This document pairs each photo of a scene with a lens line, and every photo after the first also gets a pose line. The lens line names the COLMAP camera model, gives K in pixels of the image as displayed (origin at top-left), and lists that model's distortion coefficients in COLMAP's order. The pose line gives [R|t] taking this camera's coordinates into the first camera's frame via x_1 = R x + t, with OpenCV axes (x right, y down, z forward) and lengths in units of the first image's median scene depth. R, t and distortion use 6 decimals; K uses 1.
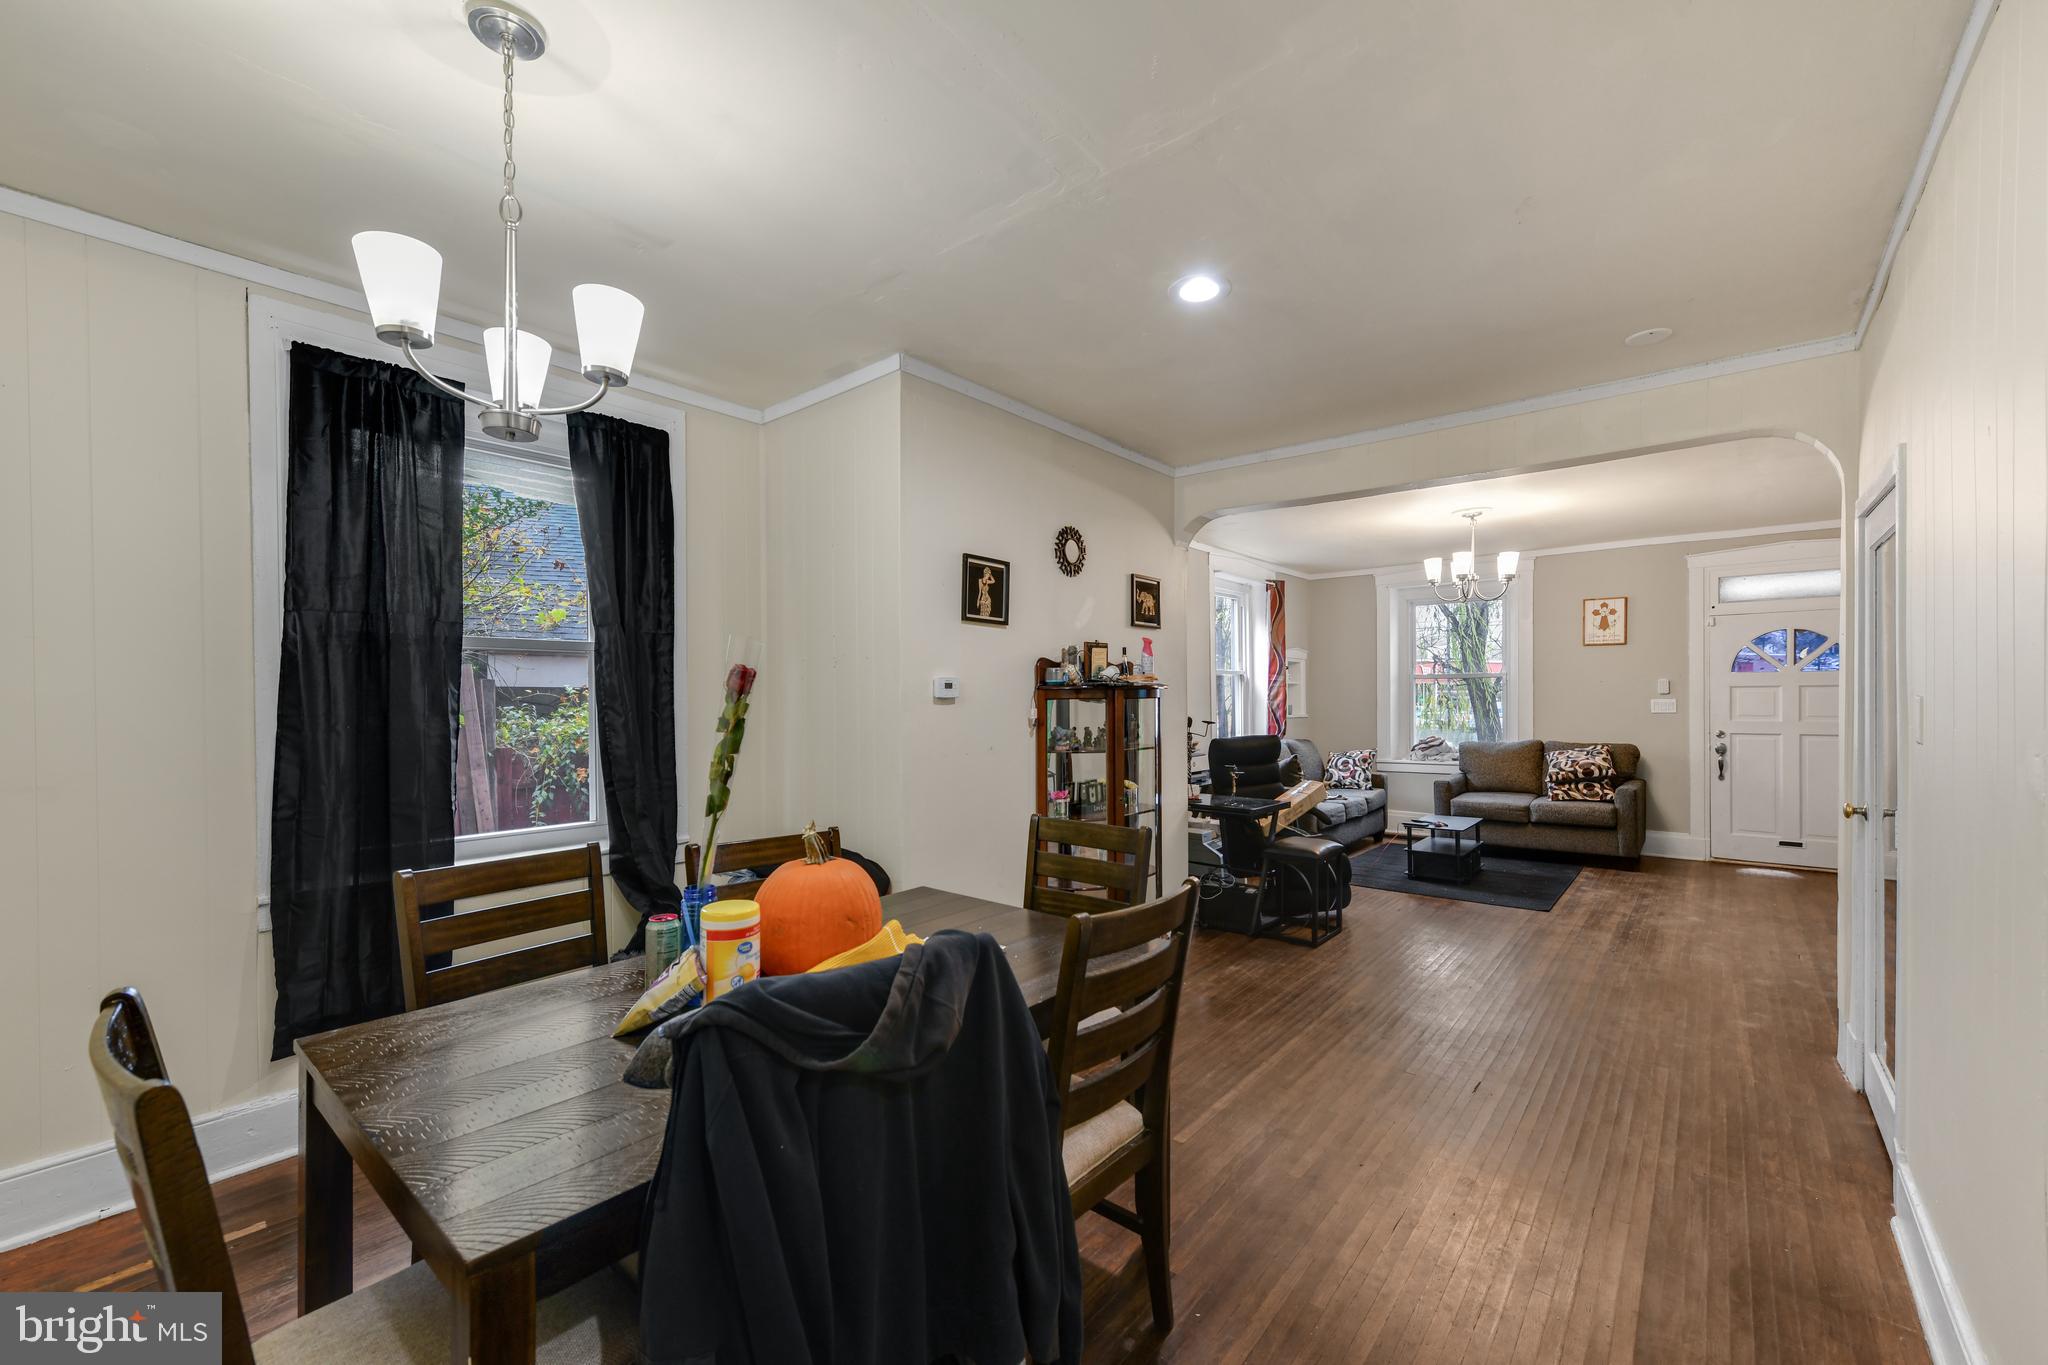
lens RADIAL K [[823.2, 0, 1016.9], [0, 823.2, 699.2], [0, 0, 1]] dist [0.001886, -0.000048]
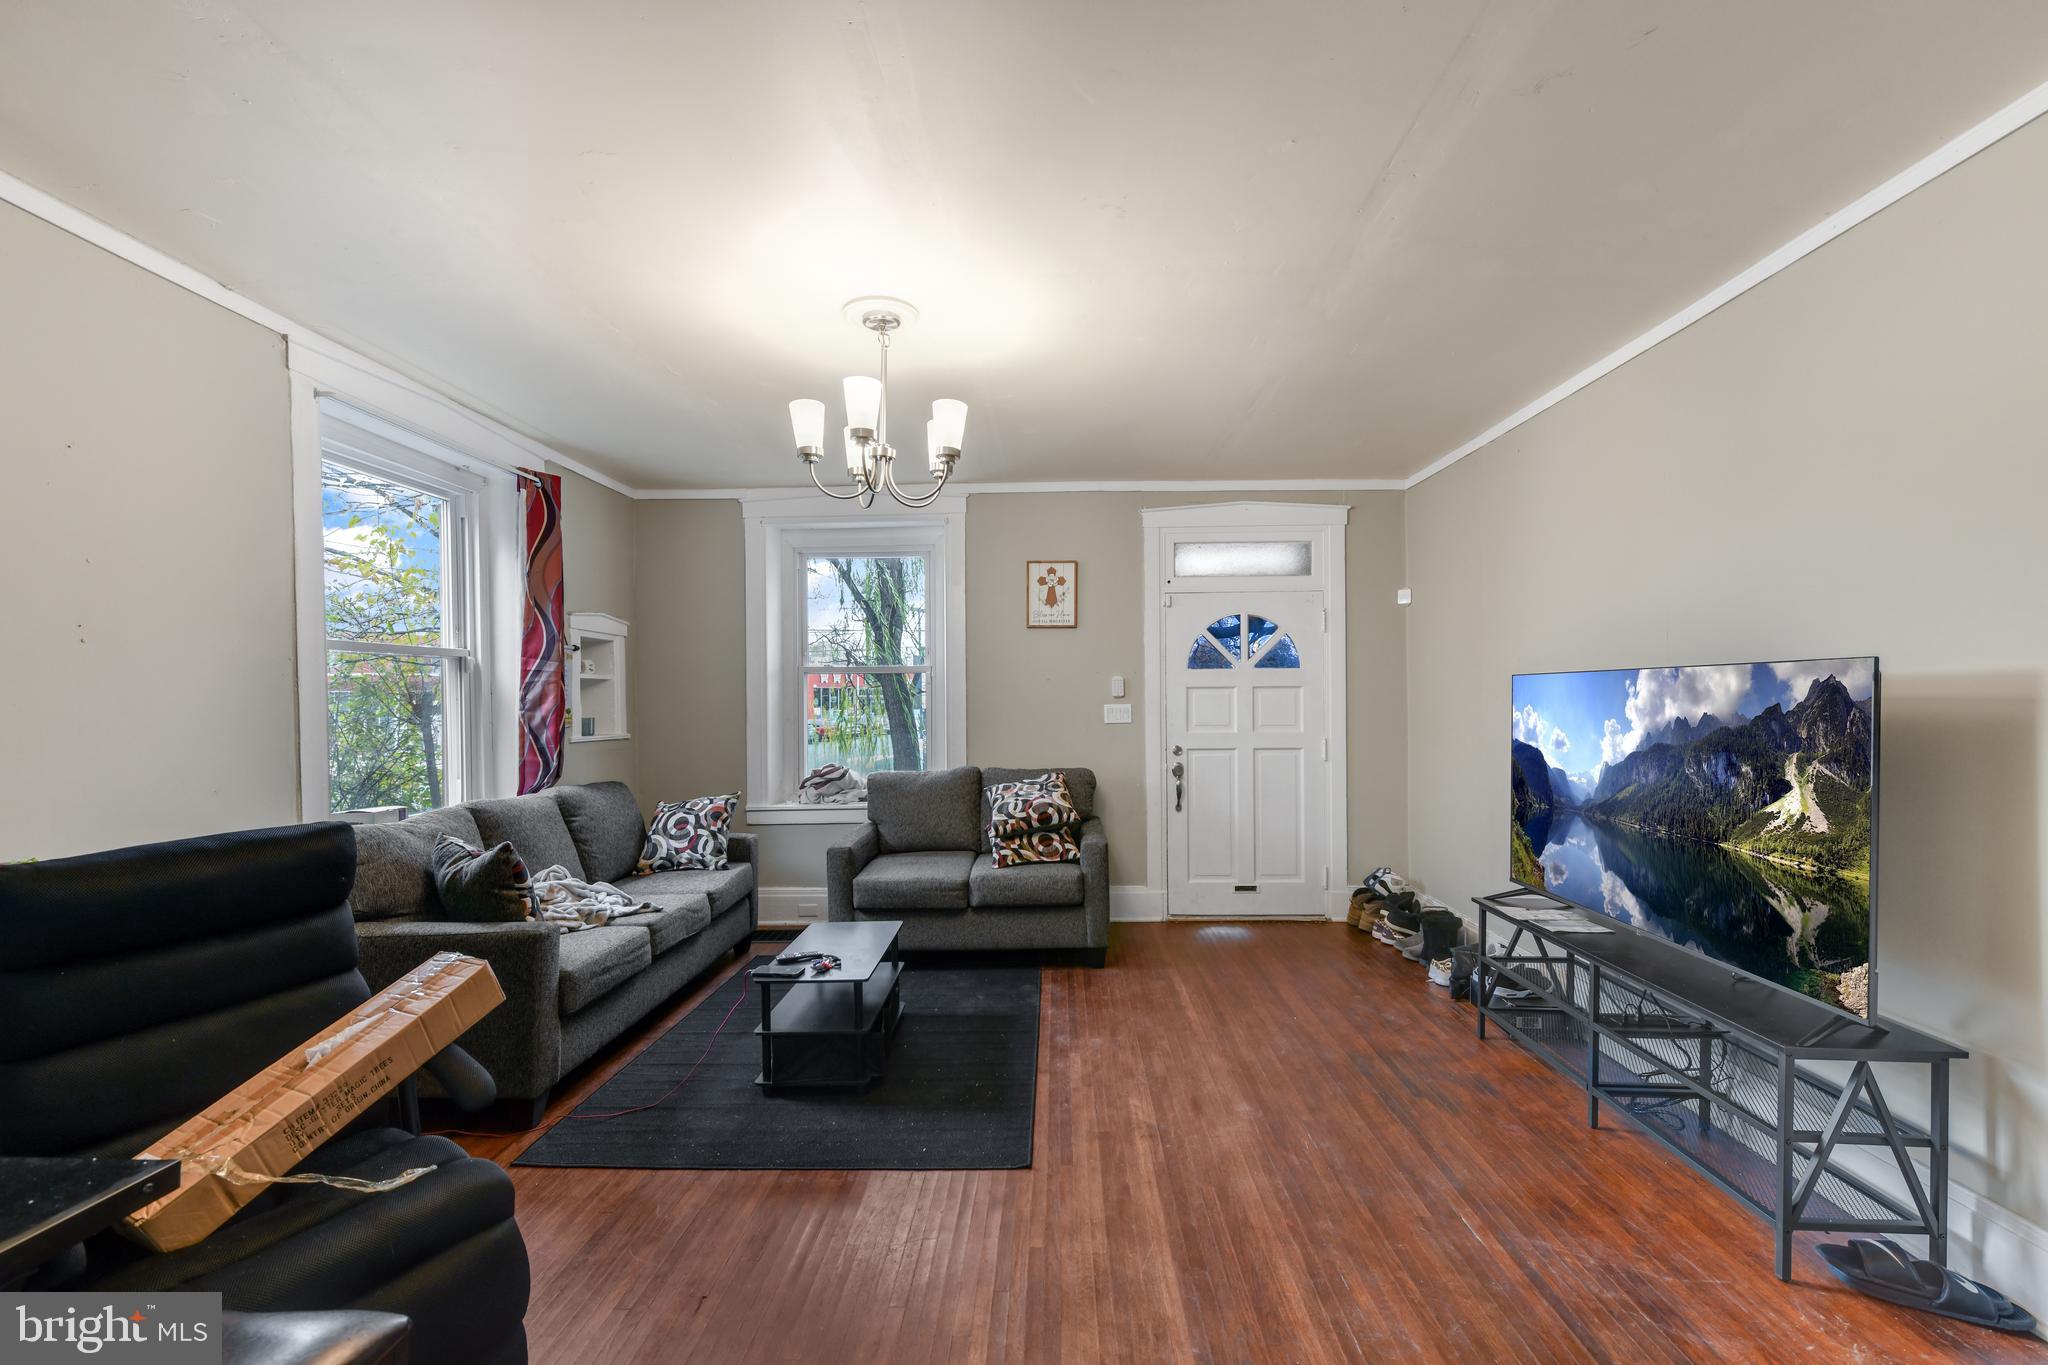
lens RADIAL K [[823.2, 0, 1022.7], [0, 823.2, 696.7], [0, 0, 1]] dist [0.001886, -0.000048]
pose [[0.786582, 0.000109, 0.617486, 0.269931], [0.004420, 0.999973, -0.005807, -0.002937], [-0.617470, 0.007297, 0.786560, 0.482445]]
